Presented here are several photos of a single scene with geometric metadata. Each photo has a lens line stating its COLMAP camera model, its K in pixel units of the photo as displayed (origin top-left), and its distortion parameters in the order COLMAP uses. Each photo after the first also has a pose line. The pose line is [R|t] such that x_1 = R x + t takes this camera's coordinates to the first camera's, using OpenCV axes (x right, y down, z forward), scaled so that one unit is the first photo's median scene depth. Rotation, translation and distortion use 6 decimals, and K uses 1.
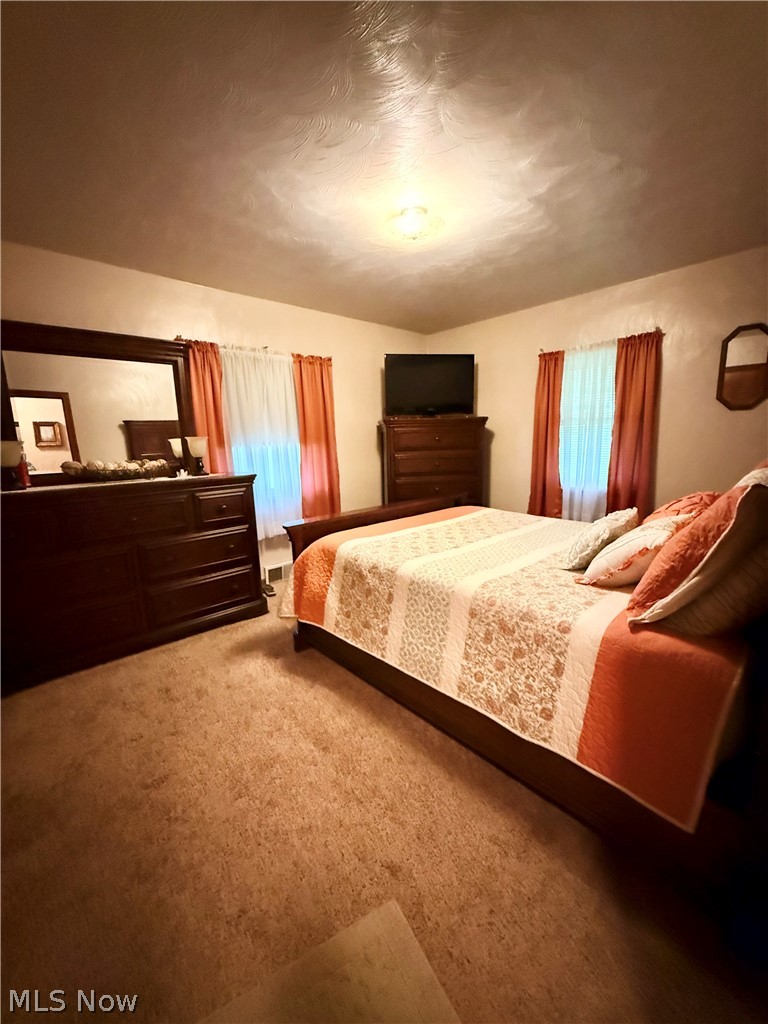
lens RADIAL K [[407.1, 0, 386.8], [0, 407.1, 508.9], [0, 0, 1]] dist [0.003072, 0.000154]
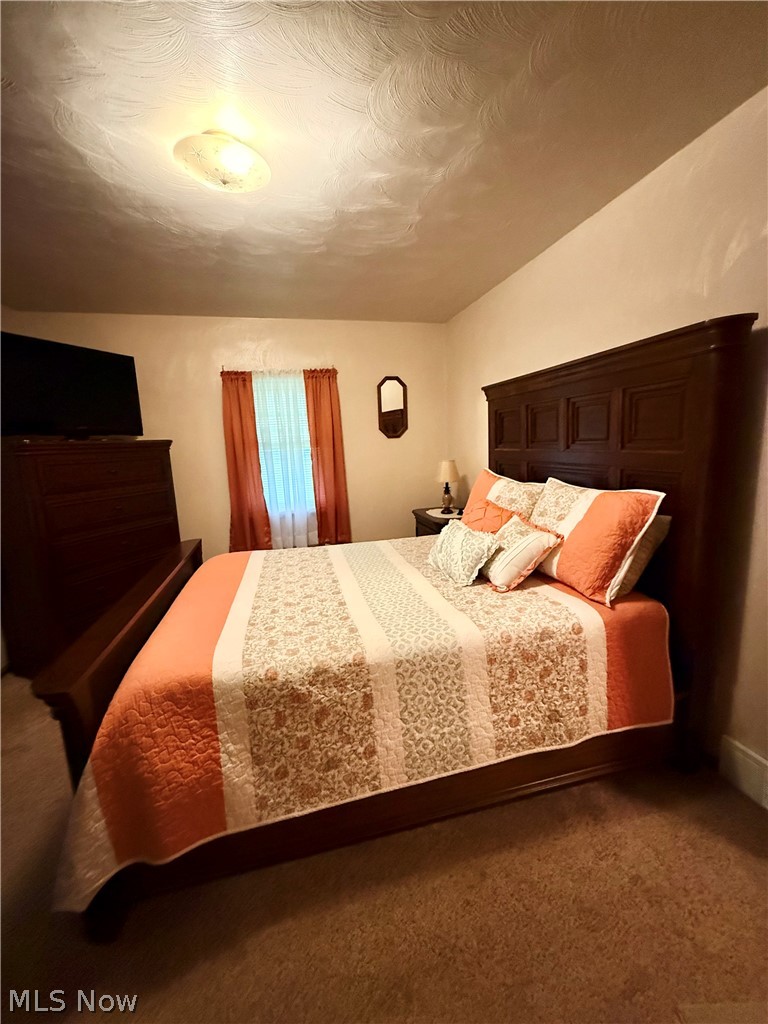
lens RADIAL K [[407.1, 0, 386.8], [0, 407.1, 508.9], [0, 0, 1]] dist [0.003072, 0.000154]
pose [[0.491200, -0.136521, 0.860282, -0.589883], [0.179401, 0.982323, 0.053454, -0.152790], [-0.852372, 0.128078, 0.507009, 0.636650]]
